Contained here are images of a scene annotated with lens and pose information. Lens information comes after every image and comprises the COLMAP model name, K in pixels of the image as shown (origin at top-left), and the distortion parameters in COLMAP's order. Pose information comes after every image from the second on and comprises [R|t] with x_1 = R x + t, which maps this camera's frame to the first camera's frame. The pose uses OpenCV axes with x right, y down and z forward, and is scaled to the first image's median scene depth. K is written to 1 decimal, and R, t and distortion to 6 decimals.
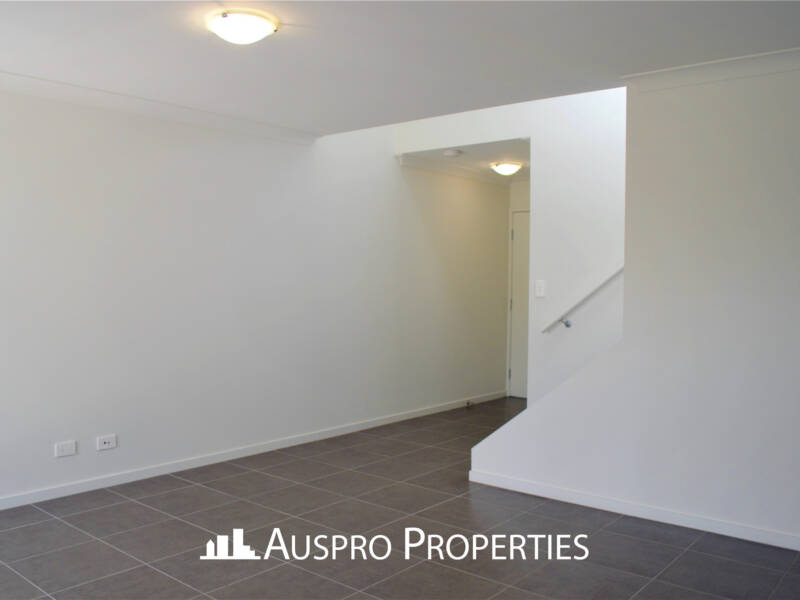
lens RADIAL K [[723.2, 0, 400.0], [0, 723.2, 300.0], [0, 0, 1]] dist [-0.008894, -0.007749]
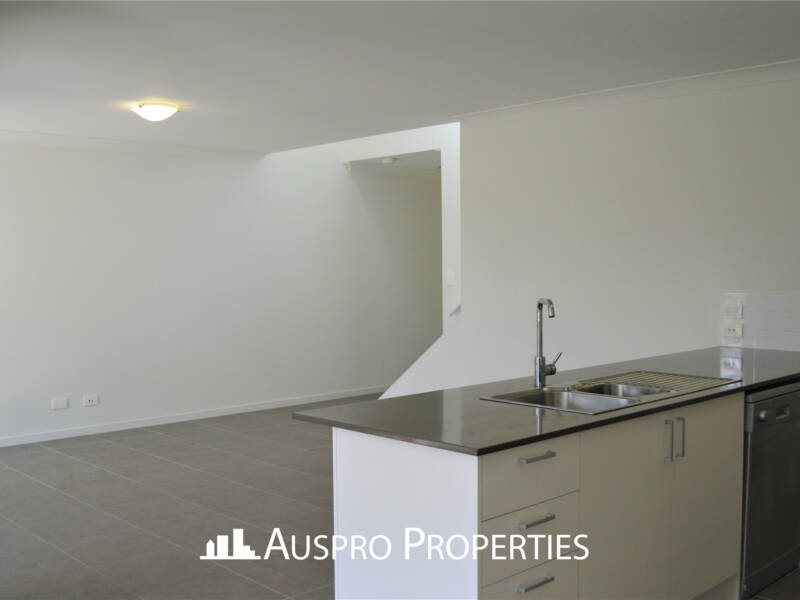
lens RADIAL K [[893.3, 0, 400.0], [0, 893.3, 300.0], [0, 0, 1]] dist [0.006731, 0.014804]
pose [[0.995203, -0.010863, -0.097222, 0.296971], [0.010200, 0.999921, -0.007312, 0.035396], [0.097294, 0.006285, 0.995236, -0.530665]]
